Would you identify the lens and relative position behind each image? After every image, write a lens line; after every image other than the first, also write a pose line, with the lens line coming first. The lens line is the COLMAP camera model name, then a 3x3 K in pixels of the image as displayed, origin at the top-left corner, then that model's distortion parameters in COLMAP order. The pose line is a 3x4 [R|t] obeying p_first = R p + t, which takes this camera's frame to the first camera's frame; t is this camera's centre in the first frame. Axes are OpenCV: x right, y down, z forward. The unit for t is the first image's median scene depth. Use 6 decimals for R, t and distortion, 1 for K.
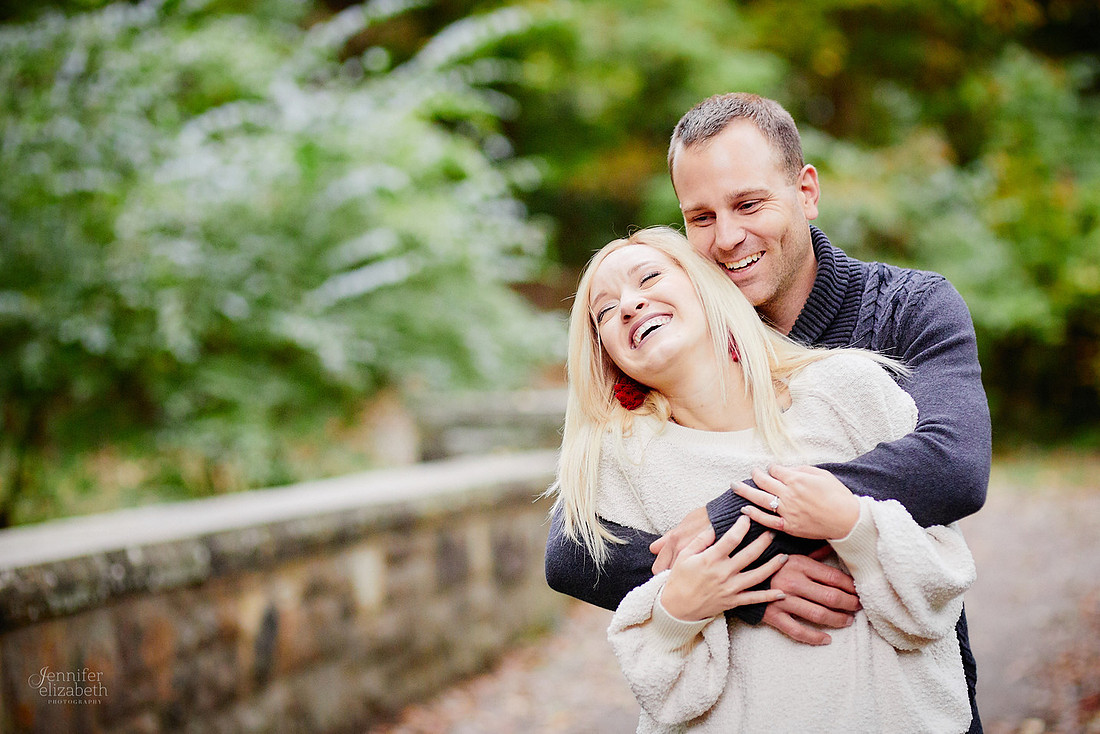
lens RADIAL K [[2818.3, 0, 550.0], [0, 2818.3, 367.0], [0, 0, 1]] dist [0.099340, -0.369101]
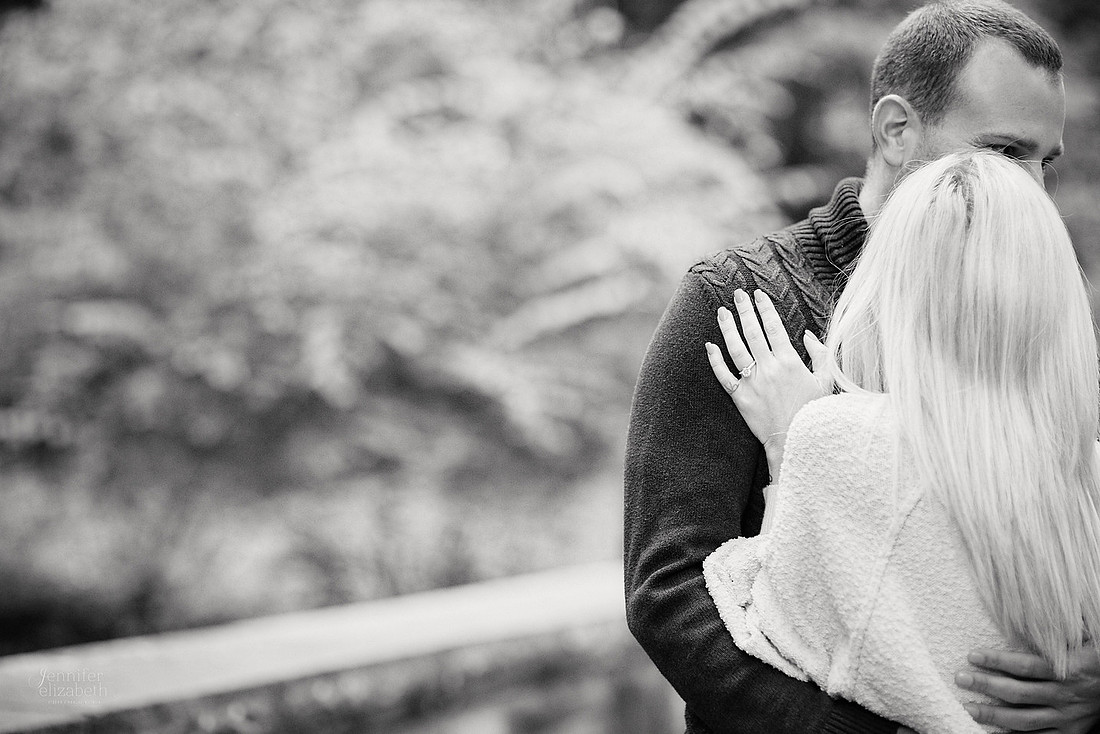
lens RADIAL K [[2818.3, 0, 550.0], [0, 2818.3, 367.0], [0, 0, 1]] dist [0.099340, -0.369101]
pose [[0.993572, 0.045457, -0.103677, 0.007489], [-0.047617, 0.998695, -0.018450, -0.000587], [0.102703, 0.023268, 0.994440, 0.239109]]
